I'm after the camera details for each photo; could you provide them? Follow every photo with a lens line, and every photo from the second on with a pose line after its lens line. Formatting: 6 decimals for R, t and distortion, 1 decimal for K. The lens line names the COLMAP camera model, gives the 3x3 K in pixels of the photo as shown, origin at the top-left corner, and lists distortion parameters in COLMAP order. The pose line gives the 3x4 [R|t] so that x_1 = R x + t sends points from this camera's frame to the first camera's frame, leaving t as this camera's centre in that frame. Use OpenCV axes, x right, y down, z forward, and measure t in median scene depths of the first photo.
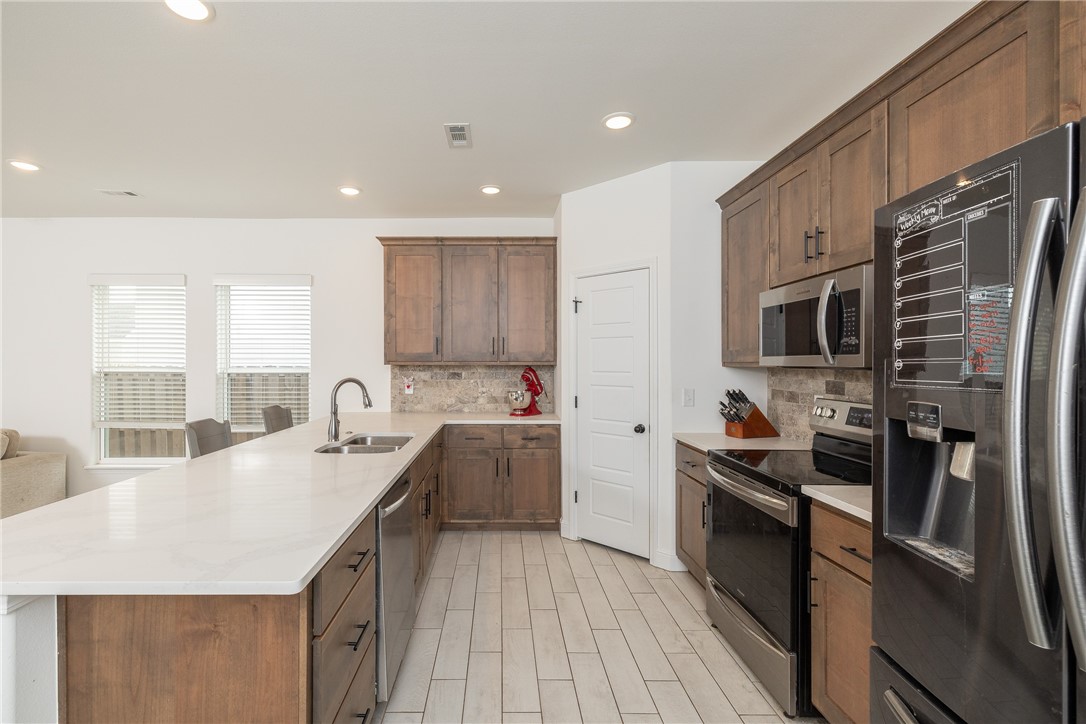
lens RADIAL K [[482.9, 0, 499.2], [0, 482.9, 361.3], [0, 0, 1]] dist [0.002767, 0.000223]
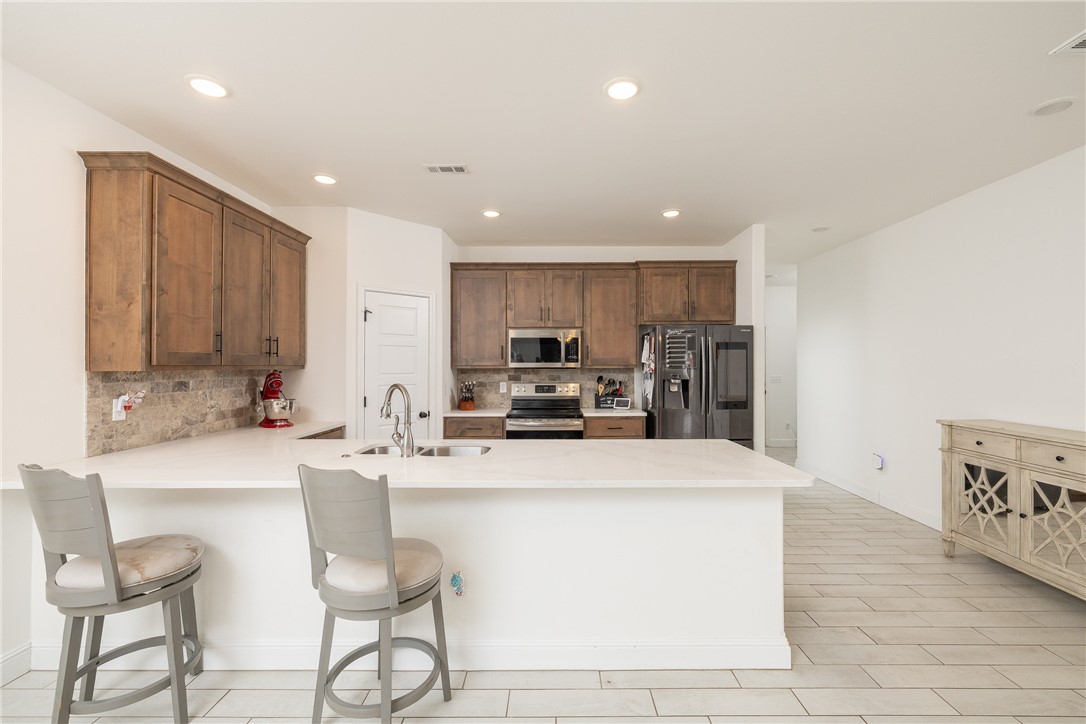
lens RADIAL K [[461.5, 0, 548.1], [0, 461.5, 363.4], [0, 0, 1]] dist [0.001248, 0.000084]
pose [[0.014043, 0.004504, 0.999891, -1.012585], [0.000067, 0.999990, -0.004506, 0.000904], [-0.999901, 0.000130, 0.014042, 0.639056]]
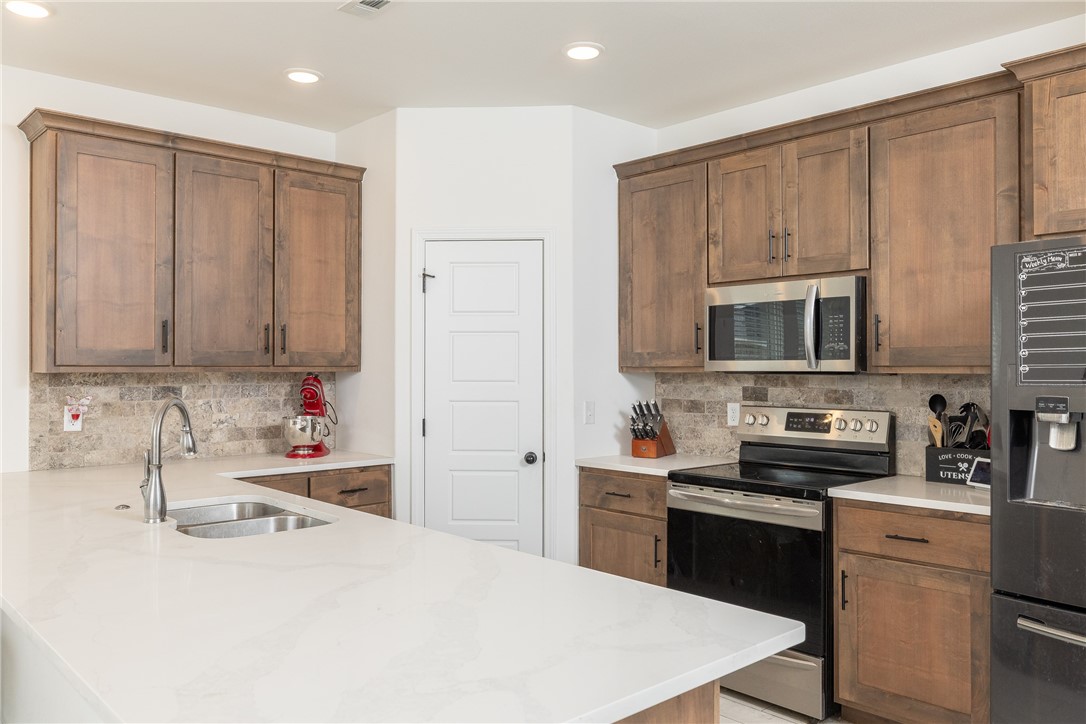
lens RADIAL K [[819.4, 0, 532.8], [0, 819.4, 358.8], [0, 0, 1]] dist [-0.002310, 0.001832]
pose [[0.742888, 0.006046, 0.669388, -0.544000], [-0.000587, 0.999965, -0.008380, -0.000256], [-0.669415, 0.005833, 0.742865, 0.076579]]
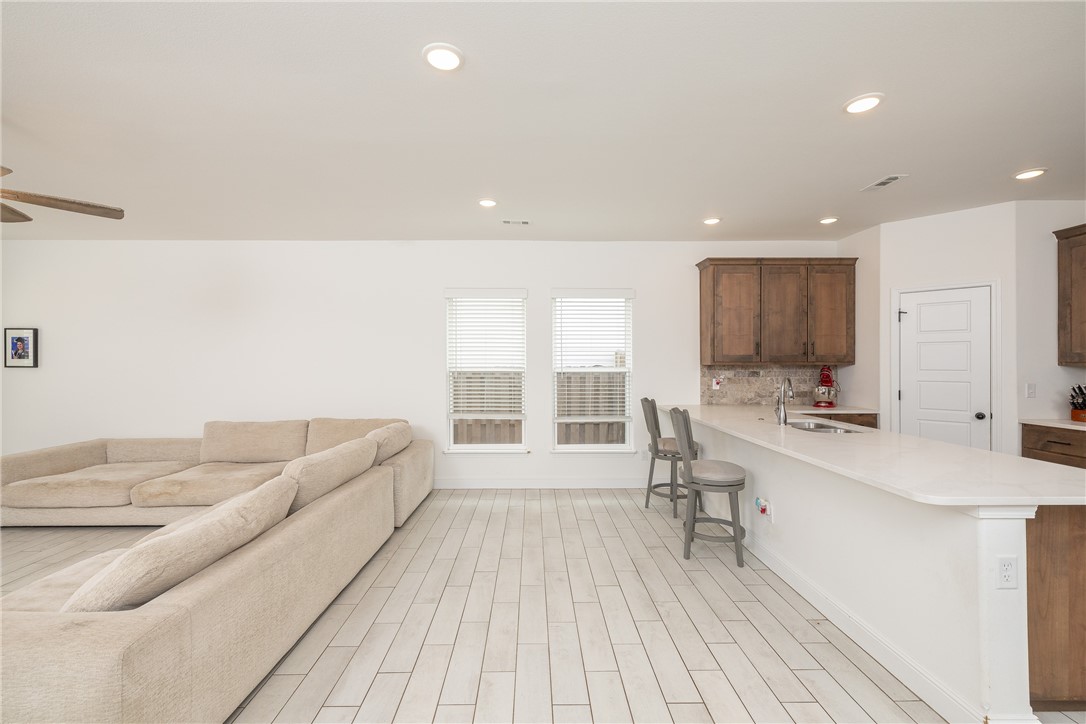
lens RADIAL K [[459.1, 0, 543.0], [0, 459.1, 362.0], [0, 0, 1]] dist [0.002874, 0.000480]
pose [[0.999917, -0.001761, 0.012778, -0.851706], [0.001758, 0.999998, 0.000232, -0.000759], [-0.012778, -0.000209, 0.999918, -0.164658]]
